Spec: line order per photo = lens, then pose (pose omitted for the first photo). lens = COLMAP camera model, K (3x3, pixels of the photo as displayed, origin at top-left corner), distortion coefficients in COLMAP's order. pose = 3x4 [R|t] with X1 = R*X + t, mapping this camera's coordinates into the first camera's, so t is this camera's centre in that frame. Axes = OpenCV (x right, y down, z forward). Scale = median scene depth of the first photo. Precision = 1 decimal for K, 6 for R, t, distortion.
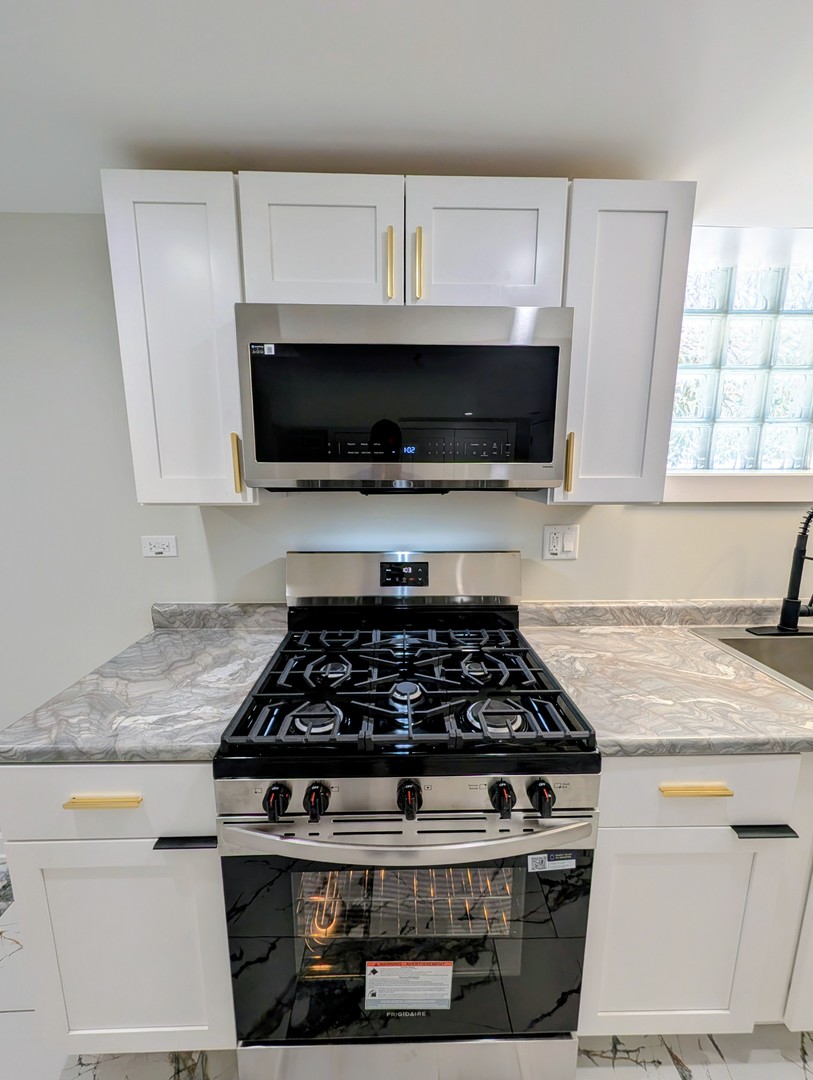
lens RADIAL K [[418.0, 0, 406.5], [0, 418.0, 540.0], [0, 0, 1]] dist [0.000259, 0.000207]
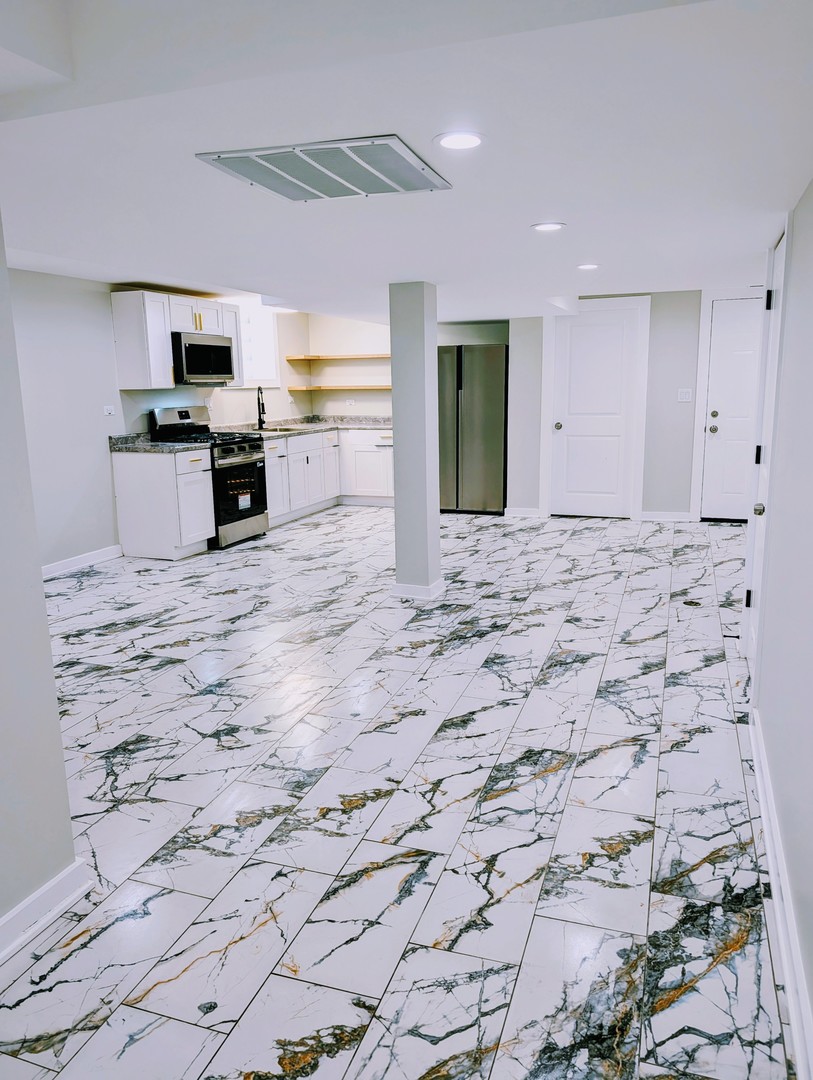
lens RADIAL K [[764.6, 0, 406.5], [0, 764.6, 540.0], [0, 0, 1]] dist [0.065251, -0.064175]
pose [[0.367171, -0.196464, 0.909168, -4.503282], [0.176476, 0.974400, 0.139289, 0.462358], [-0.913259, 0.109304, 0.392443, -2.405938]]
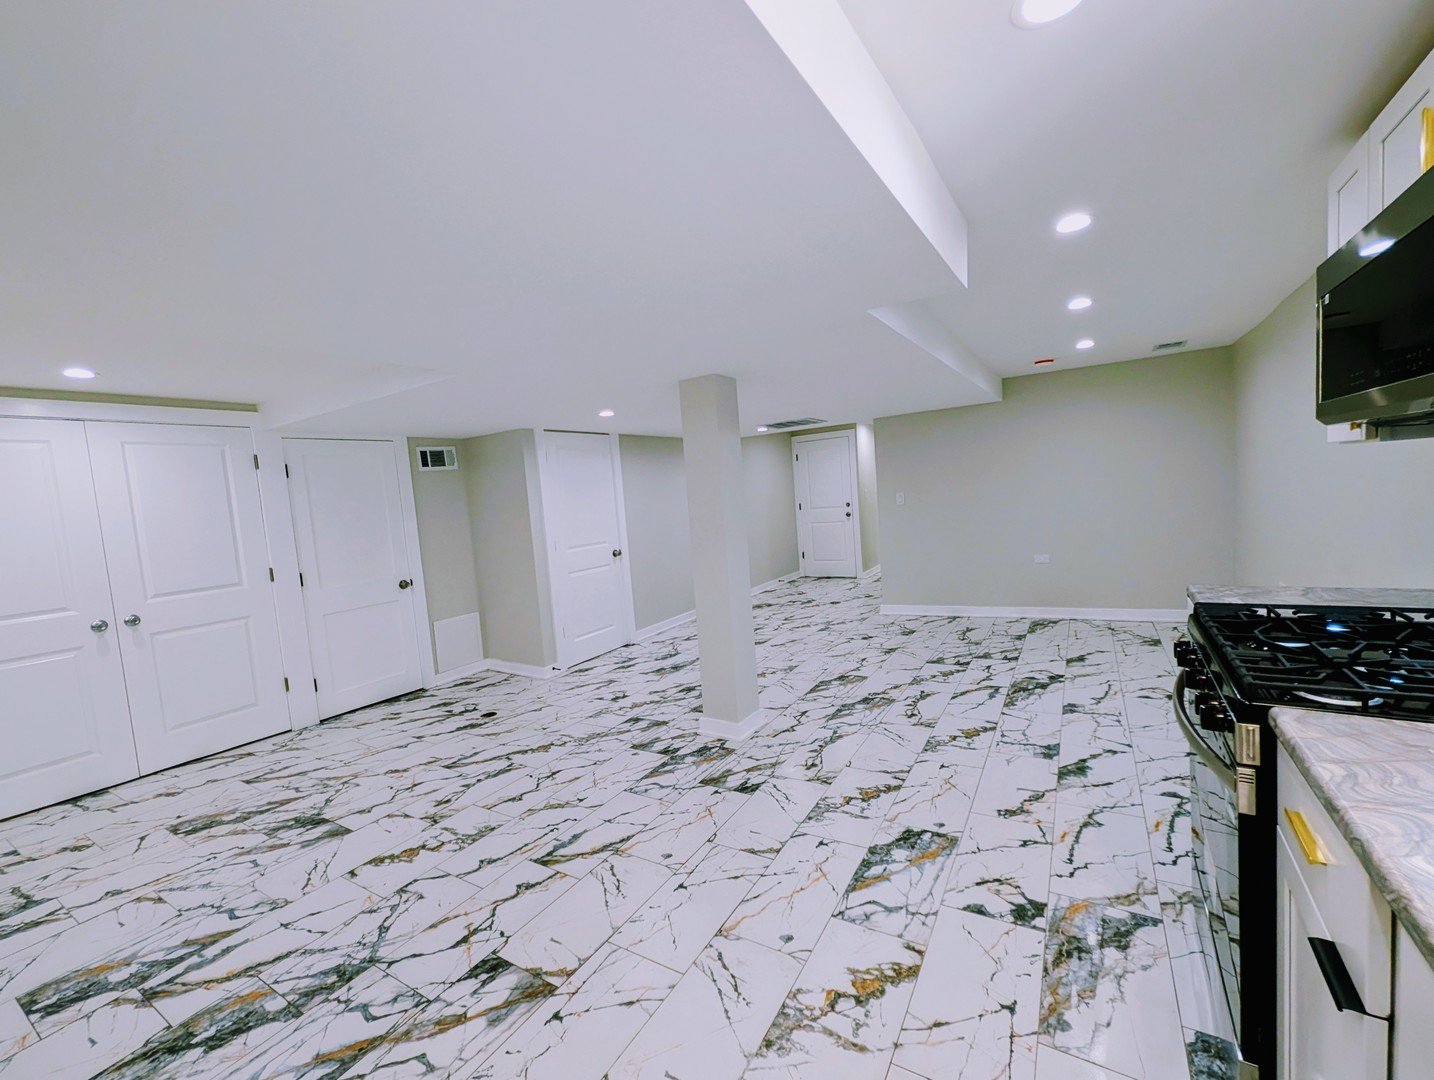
lens RADIAL K [[597.6, 0, 717.0], [0, 597.6, 540.0], [0, 0, 1]] dist [-0.000745, 0.000065]
pose [[-0.550305, 0.110104, -0.827672, 1.384406], [-0.068679, 0.981940, 0.176290, -0.003628], [0.832135, 0.153856, -0.532804, 0.431346]]
